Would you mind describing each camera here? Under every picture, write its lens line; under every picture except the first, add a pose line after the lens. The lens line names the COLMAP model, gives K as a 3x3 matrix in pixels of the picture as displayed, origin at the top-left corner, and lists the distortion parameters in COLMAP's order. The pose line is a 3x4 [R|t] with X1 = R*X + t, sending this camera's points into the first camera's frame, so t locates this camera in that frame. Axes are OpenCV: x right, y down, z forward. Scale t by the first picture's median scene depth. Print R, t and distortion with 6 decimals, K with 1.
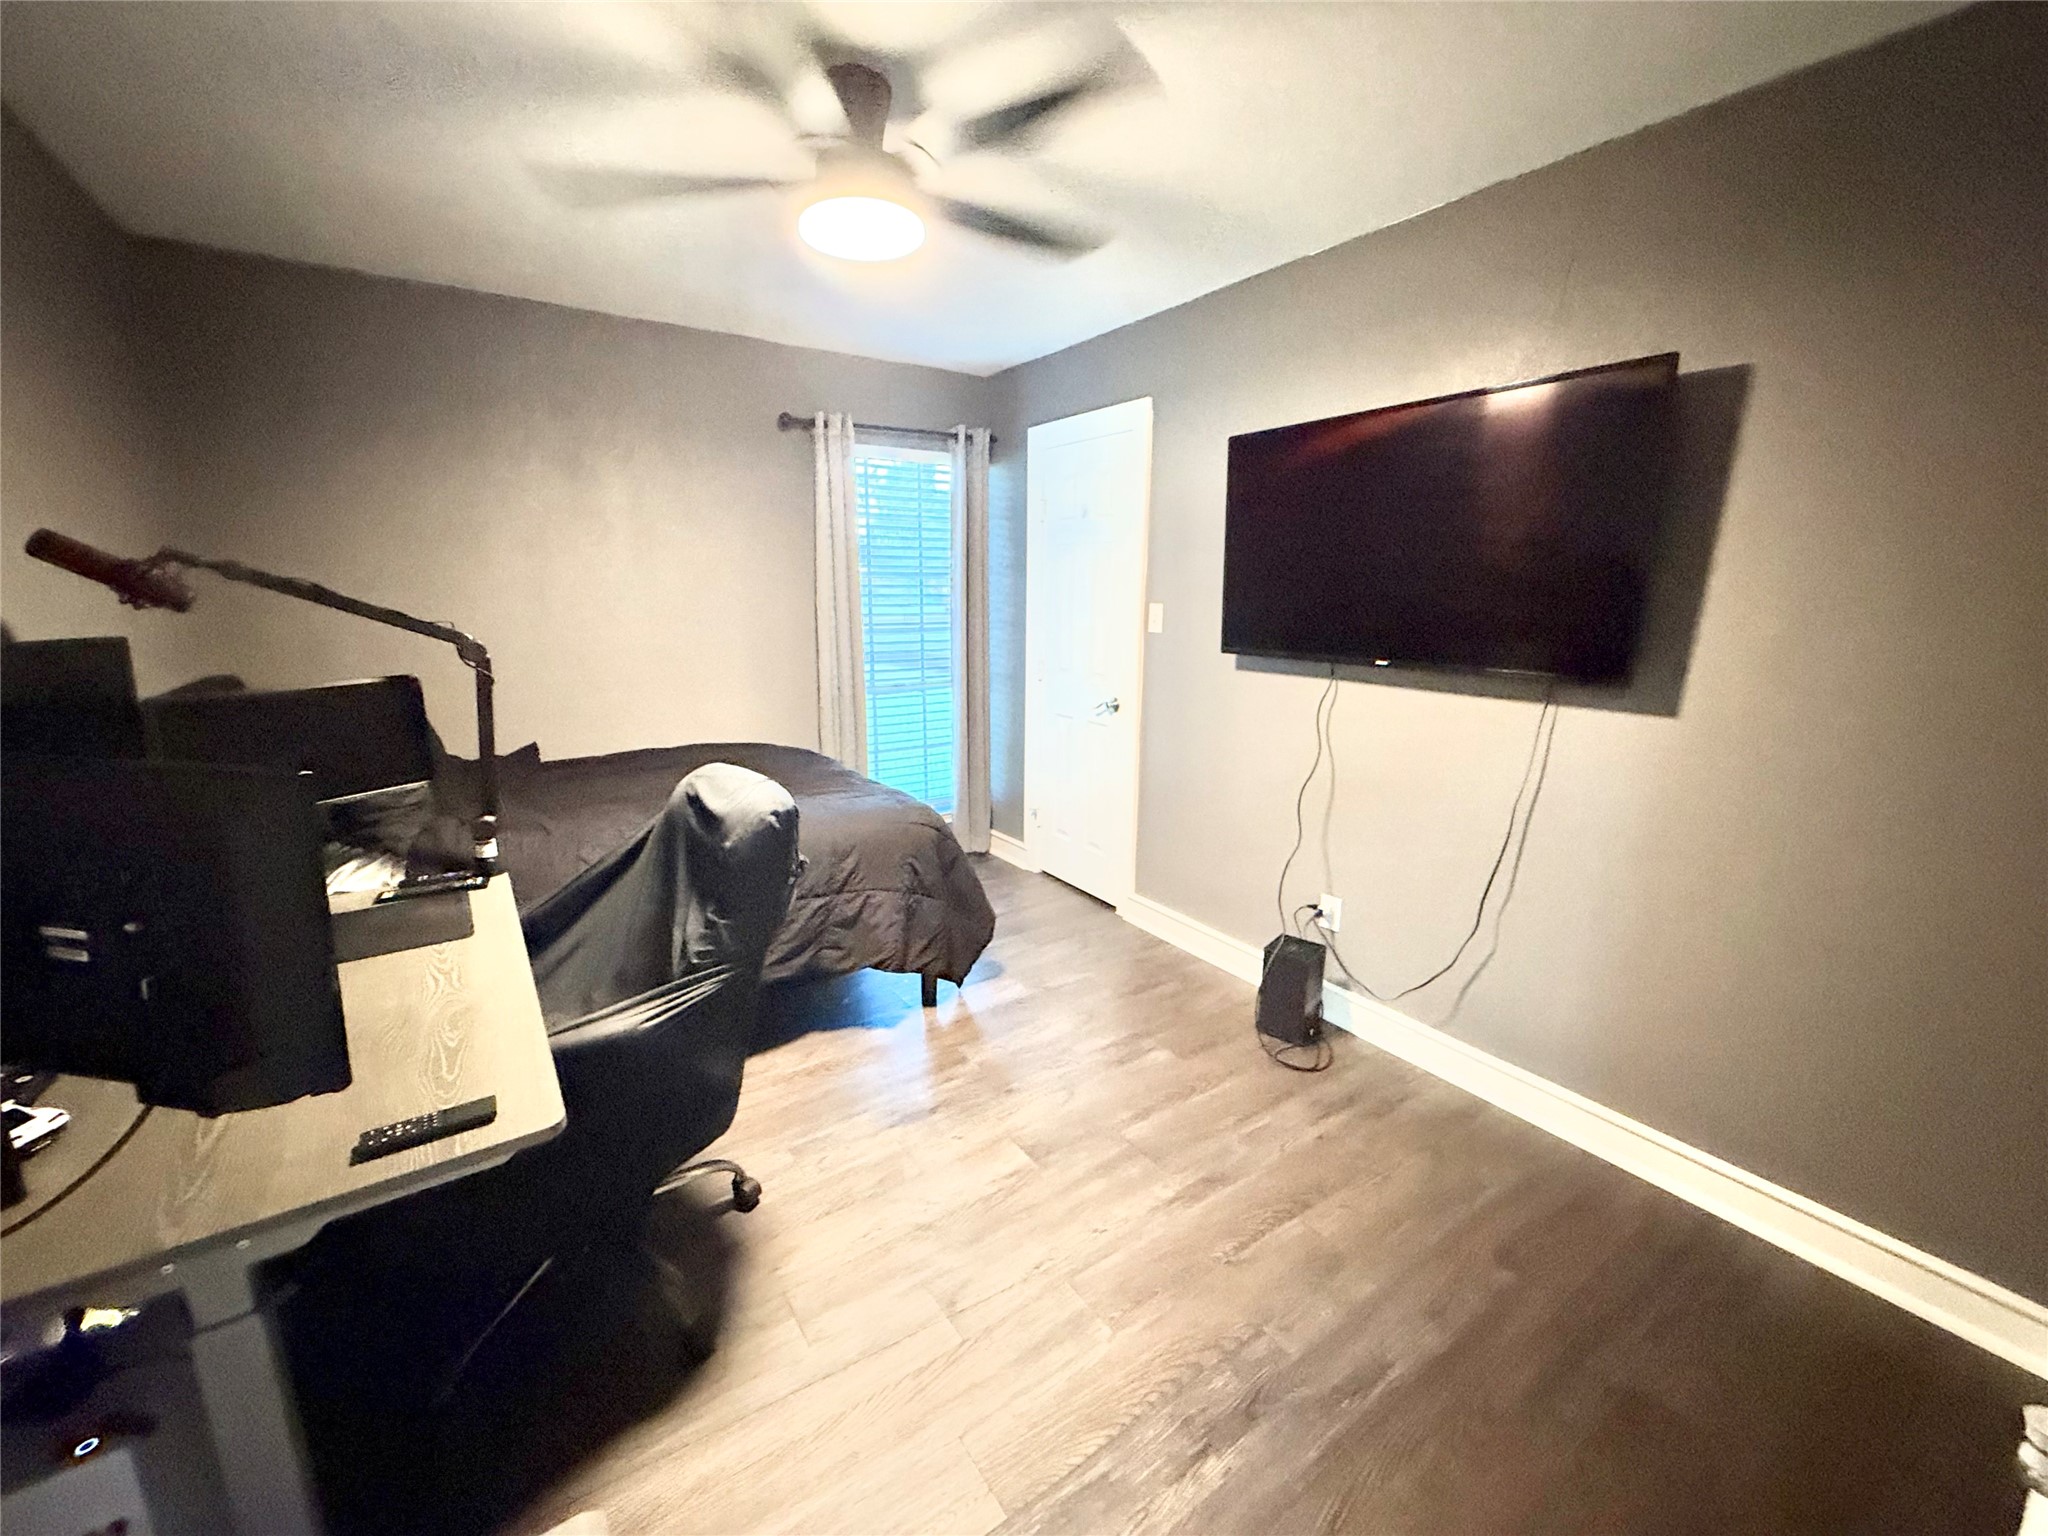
lens RADIAL K [[812.0, 0, 1014.5], [0, 812.0, 759.9], [0, 0, 1]] dist [-0.005911, 0.000122]
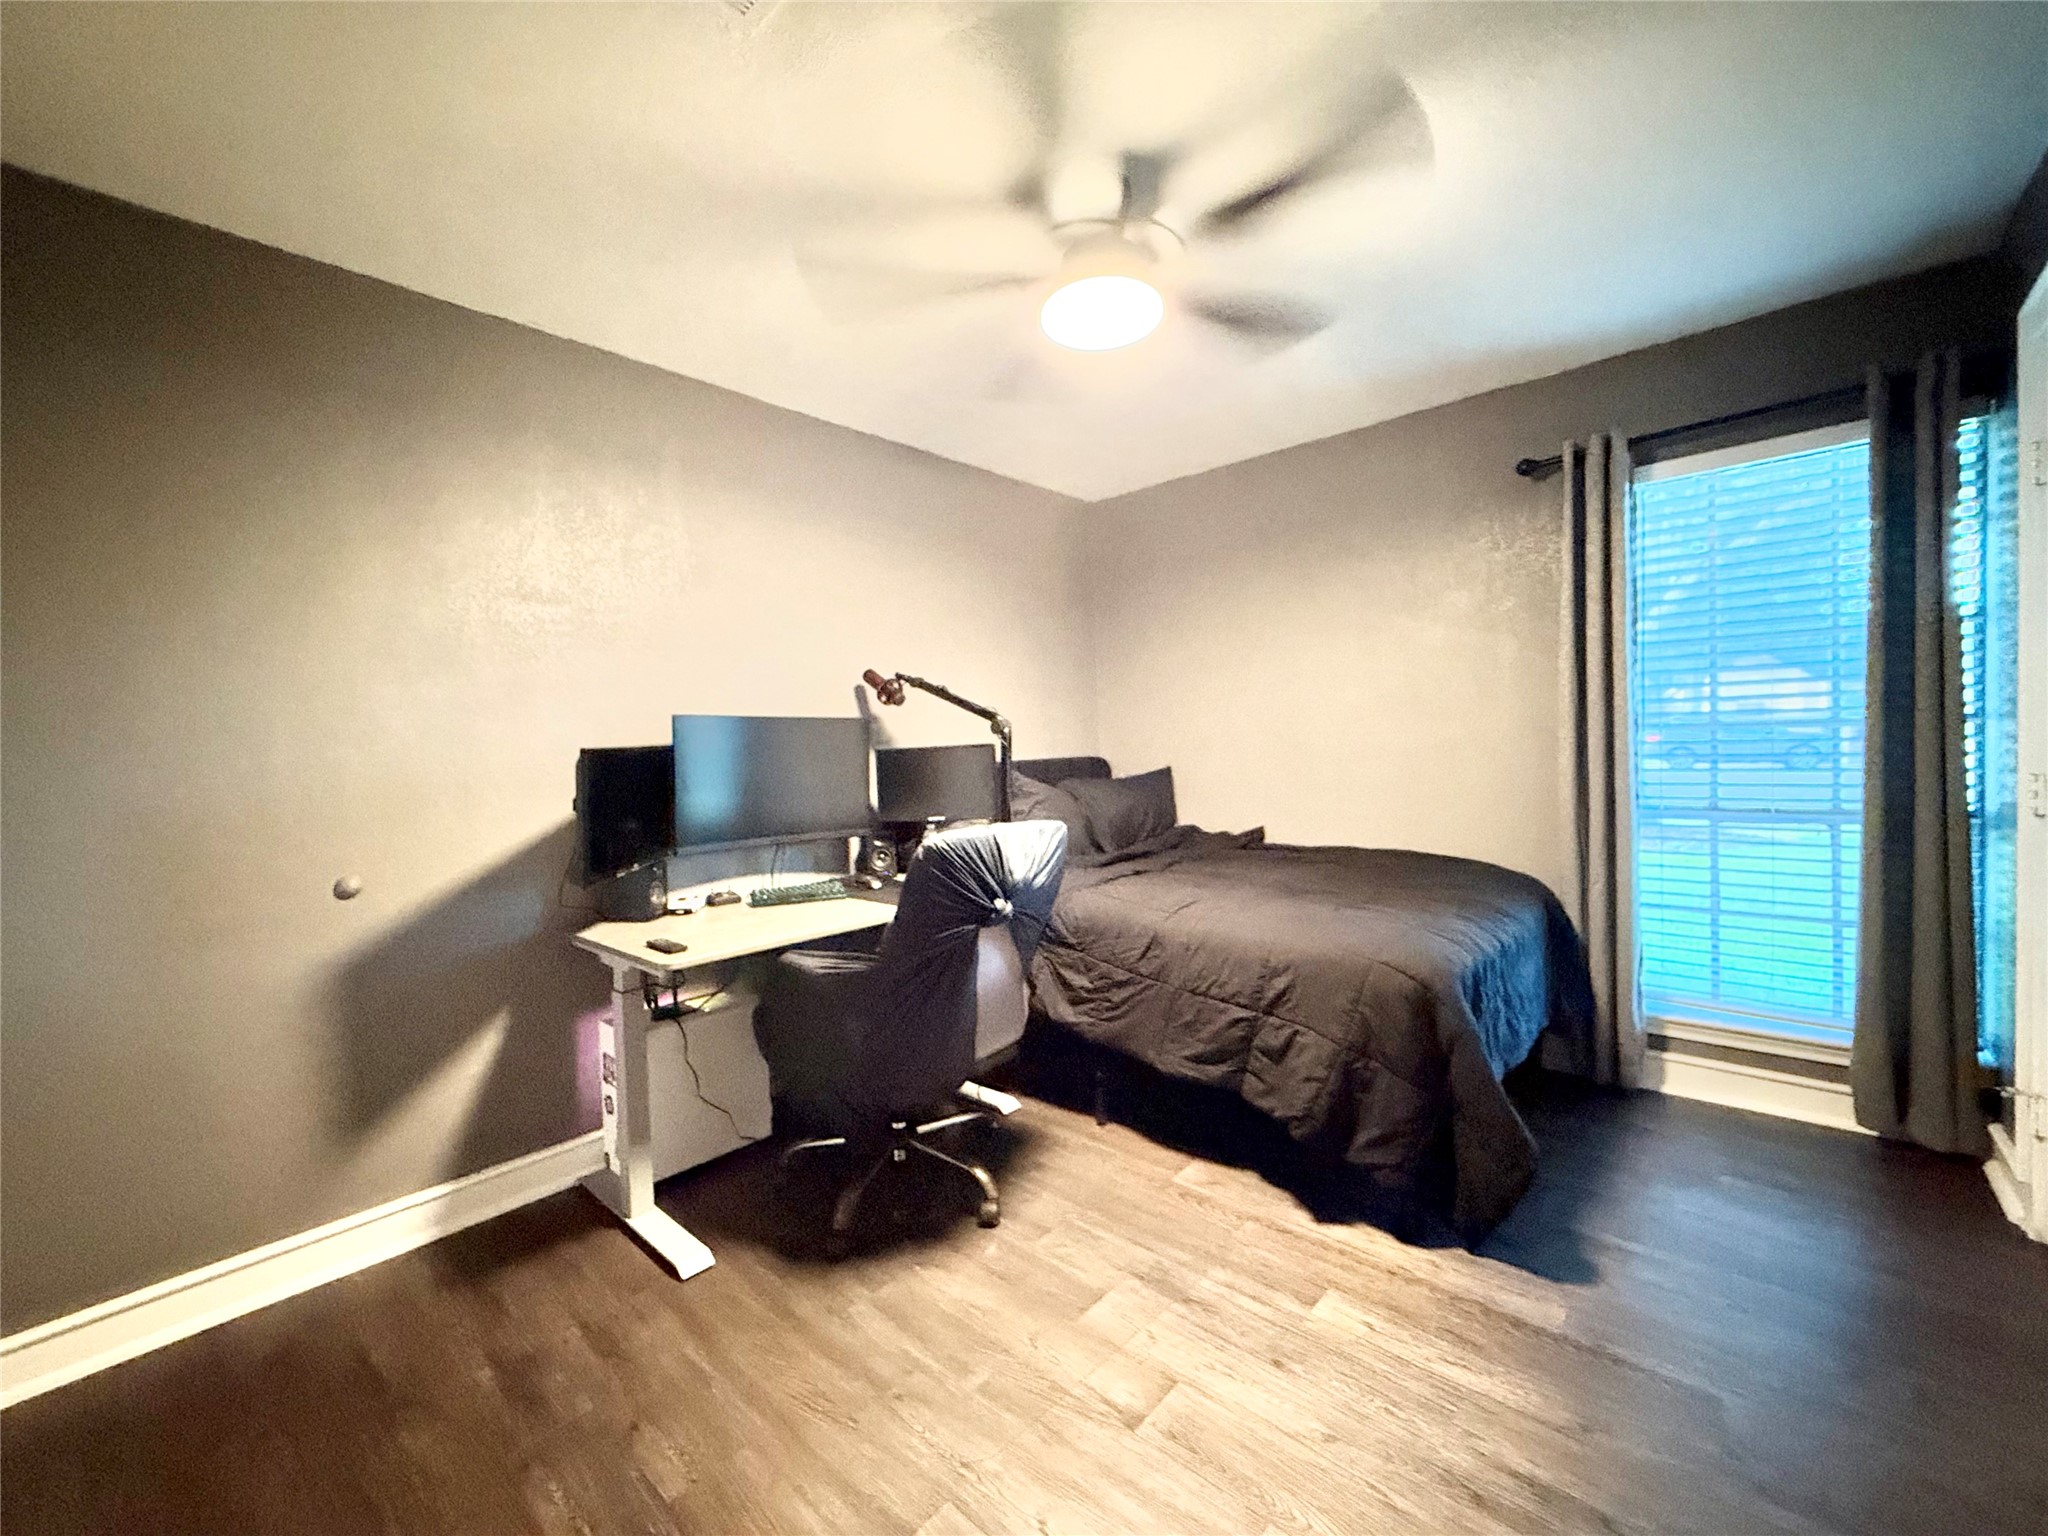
lens RADIAL K [[812.0, 0, 1013.0], [0, 812.0, 772.2], [0, 0, 1]] dist [-0.005911, 0.000122]
pose [[0.234116, 0.020864, -0.971985, 0.541300], [-0.168648, 0.985484, -0.019467, -0.022322], [0.957469, 0.168481, 0.234236, 0.511271]]
